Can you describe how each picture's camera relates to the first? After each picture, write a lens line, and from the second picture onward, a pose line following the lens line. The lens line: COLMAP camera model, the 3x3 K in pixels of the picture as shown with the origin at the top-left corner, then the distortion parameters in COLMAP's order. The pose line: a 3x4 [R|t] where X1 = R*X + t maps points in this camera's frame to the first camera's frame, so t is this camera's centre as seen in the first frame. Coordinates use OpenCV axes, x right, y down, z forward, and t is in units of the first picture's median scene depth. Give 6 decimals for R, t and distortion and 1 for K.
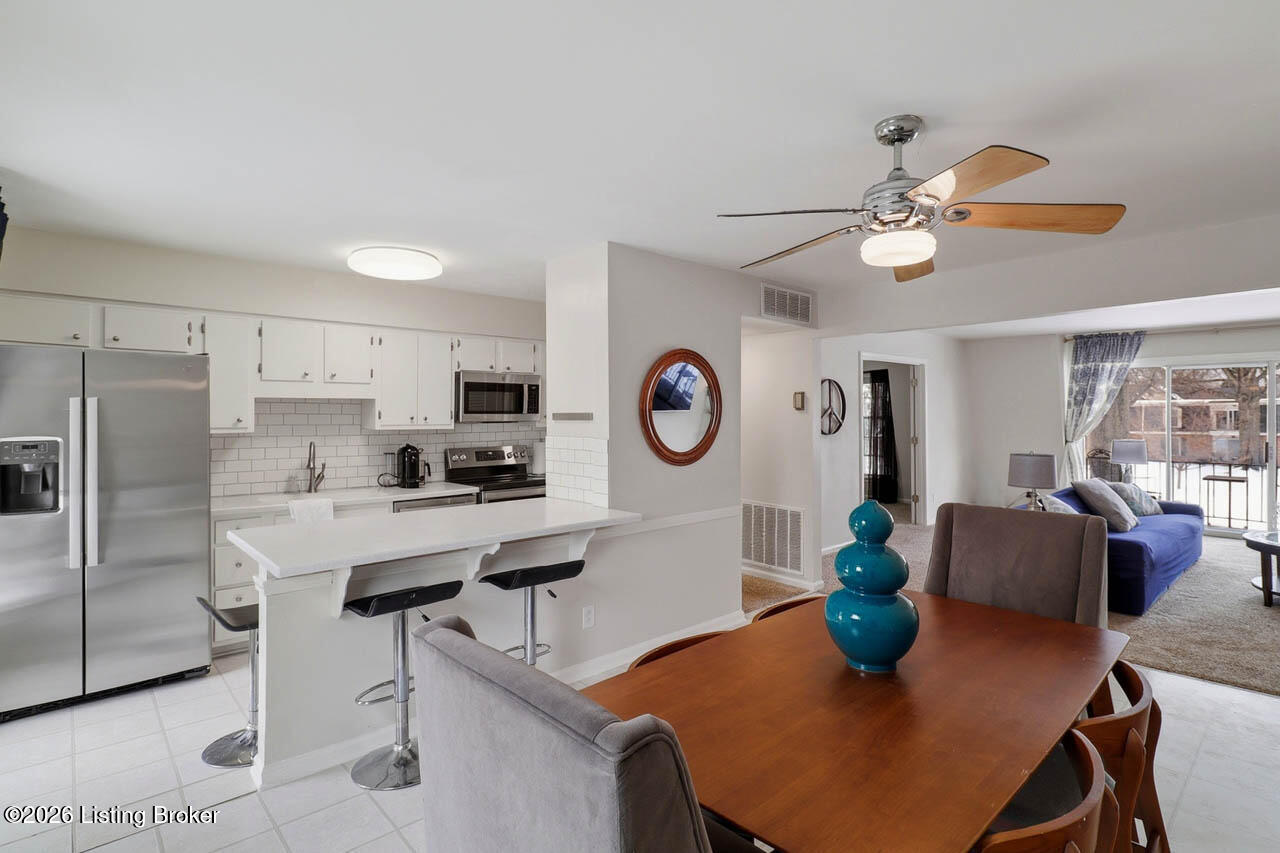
lens RADIAL K [[634.4, 0, 644.6], [0, 634.4, 412.7], [0, 0, 1]] dist [-0.003255, -0.000754]
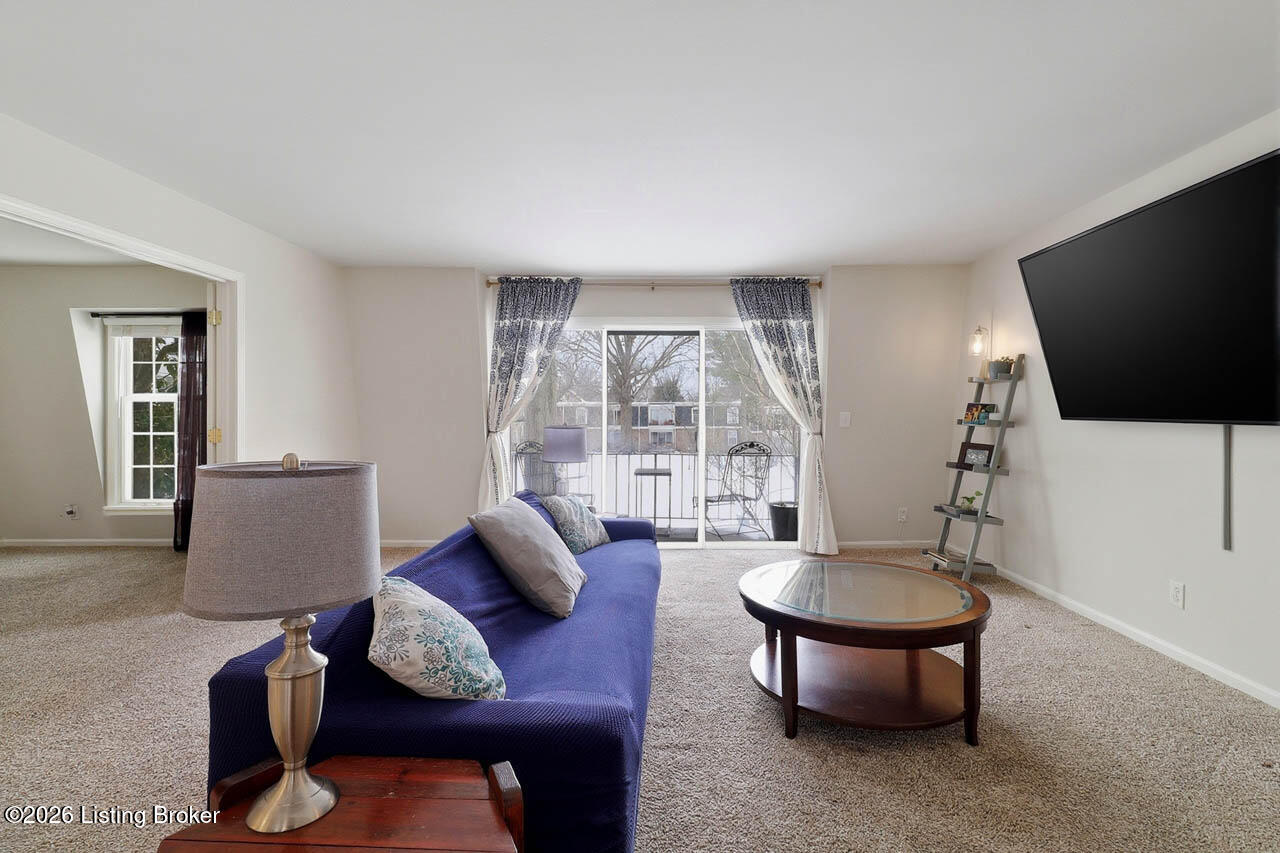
lens RADIAL K [[590.4, 0, 640.3], [0, 590.4, 418.4], [0, 0, 1]] dist [-0.003134, -0.000539]
pose [[0.697403, -0.000238, 0.716679, 0.333964], [-0.005872, 0.999964, 0.006046, 0.026642], [-0.716655, -0.008425, 0.697377, 0.453617]]
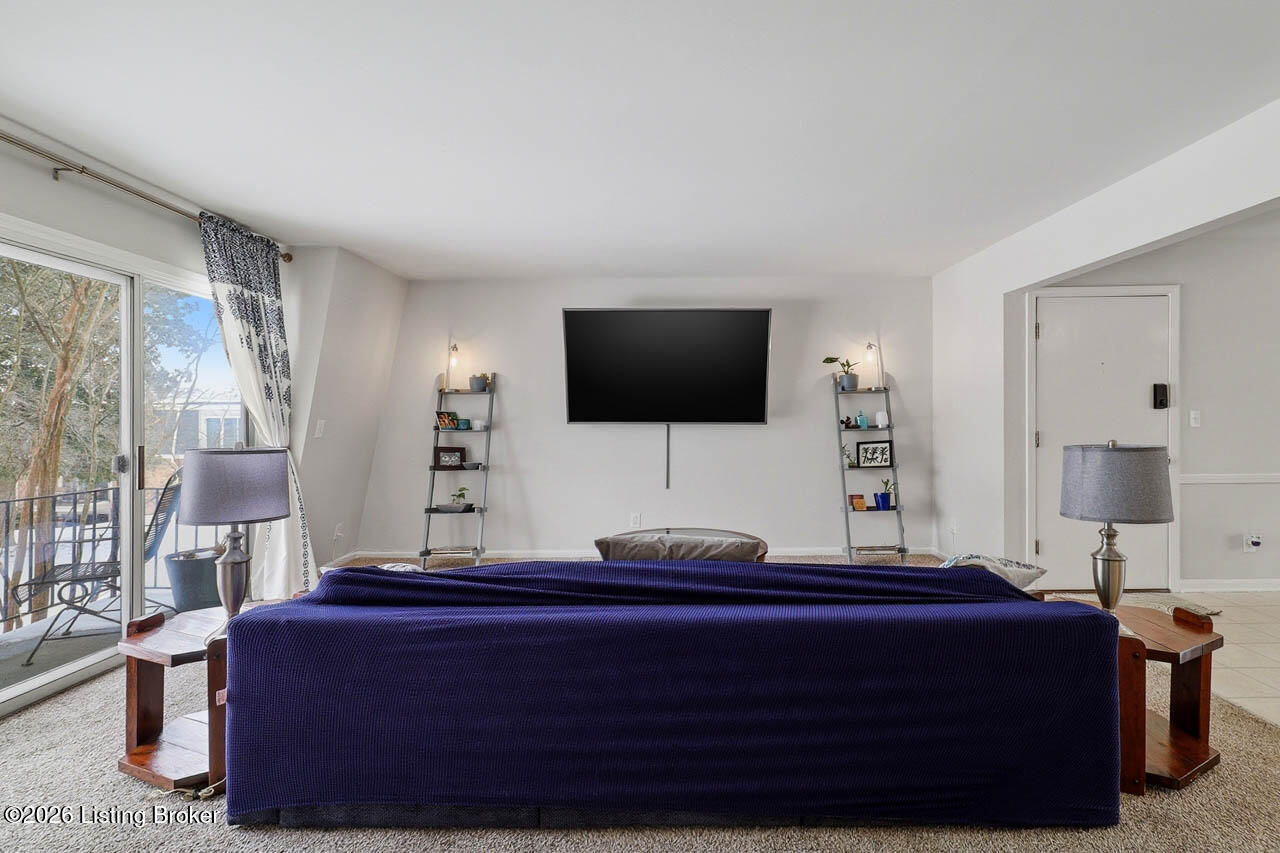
lens RADIAL K [[590.4, 0, 640.3], [0, 590.4, 418.4], [0, 0, 1]] dist [-0.003134, -0.000539]
pose [[-0.727936, 0.008438, 0.685594, 0.371471], [0.007591, 0.999962, -0.004246, 0.025375], [-0.685604, 0.002113, -0.727972, 0.957505]]
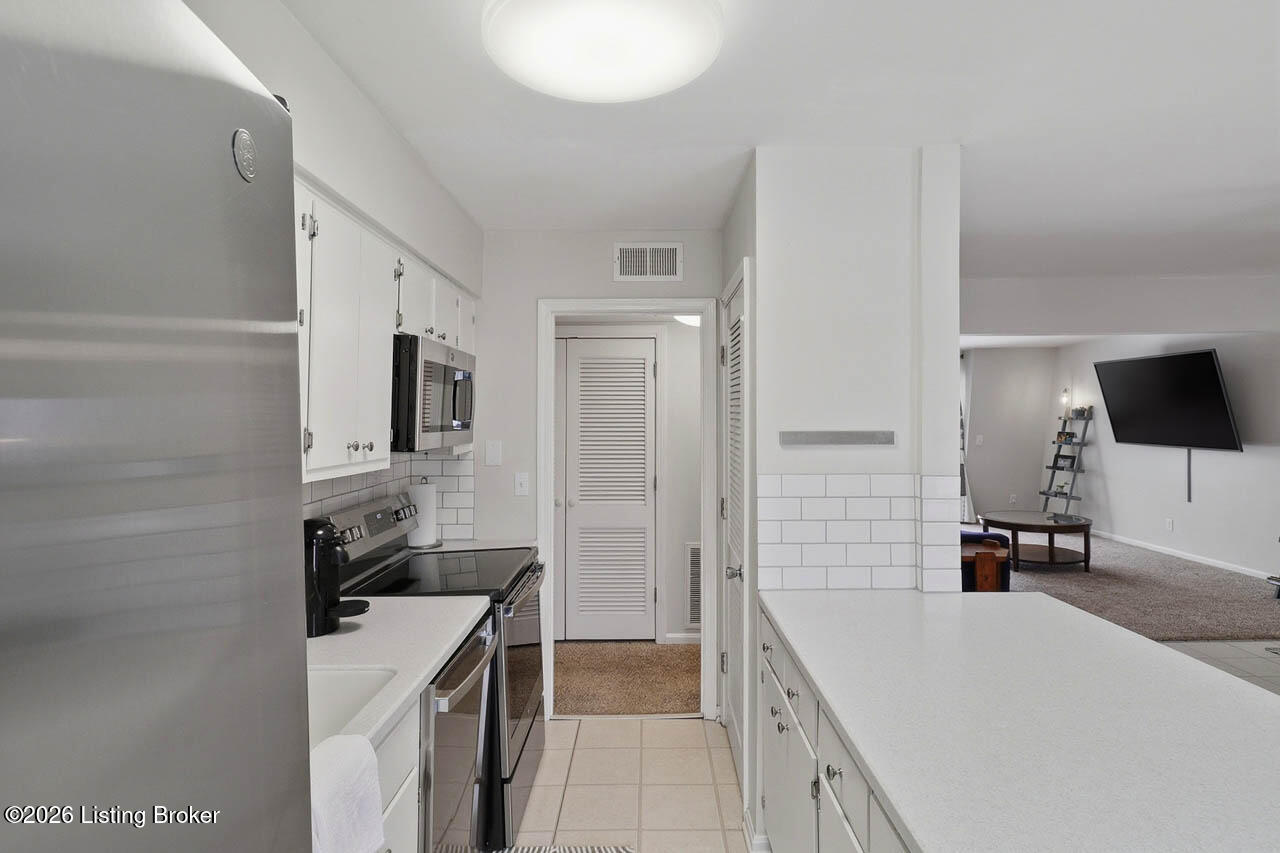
lens RADIAL K [[661.3, 0, 640.0], [0, 661.3, 426.5], [0, 0, 1]] dist [0.001515, 0.000015]
pose [[0.679088, -0.004641, 0.734042, -0.341534], [-0.003811, 0.999944, 0.009847, -0.004453], [-0.734047, -0.009484, 0.679032, 0.385031]]
